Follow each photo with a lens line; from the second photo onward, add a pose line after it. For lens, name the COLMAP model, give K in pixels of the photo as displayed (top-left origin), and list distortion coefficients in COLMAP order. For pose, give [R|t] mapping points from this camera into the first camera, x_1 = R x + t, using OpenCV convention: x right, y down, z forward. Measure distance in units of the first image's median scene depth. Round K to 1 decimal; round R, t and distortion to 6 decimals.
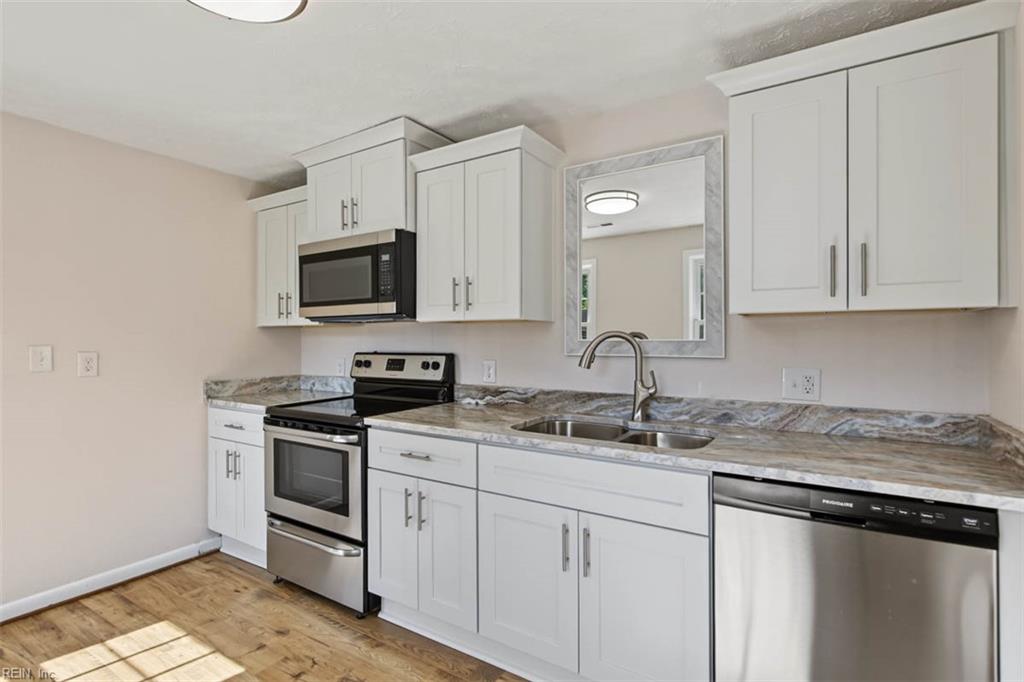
lens RADIAL K [[480.8, 0, 533.3], [0, 480.8, 341.8], [0, 0, 1]] dist [-0.004853, 0.001393]
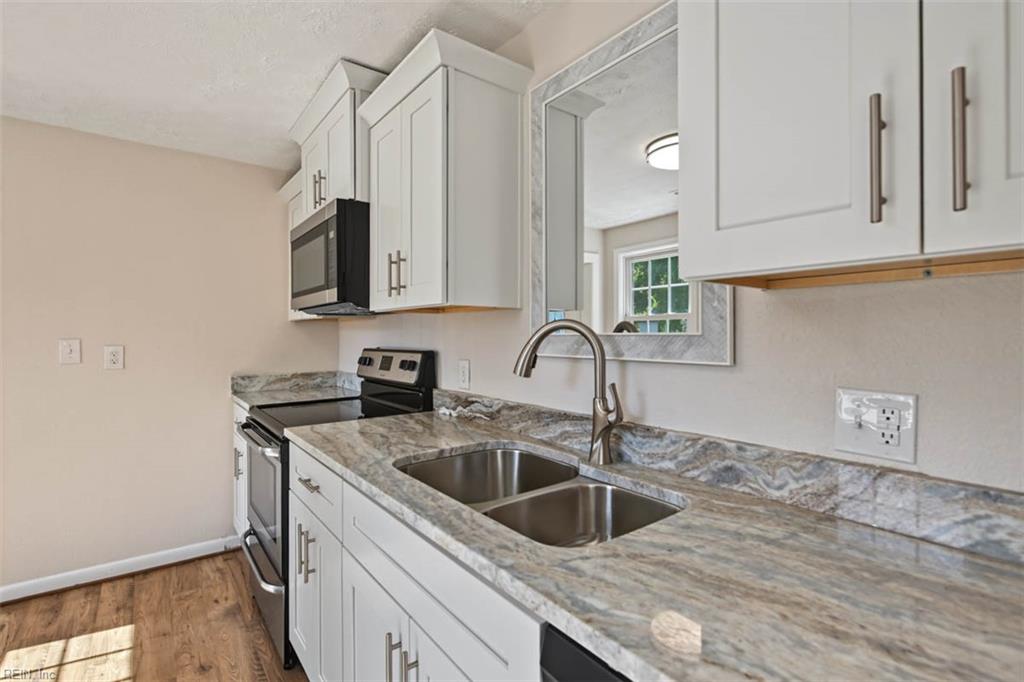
lens RADIAL K [[480.8, 0, 544.2], [0, 480.8, 334.7], [0, 0, 1]] dist [-0.004853, 0.001393]
pose [[0.944776, 0.000646, -0.327717, 0.324175], [-0.002641, 0.999981, -0.005644, 0.001358], [0.327707, 0.006198, 0.944759, 0.349485]]
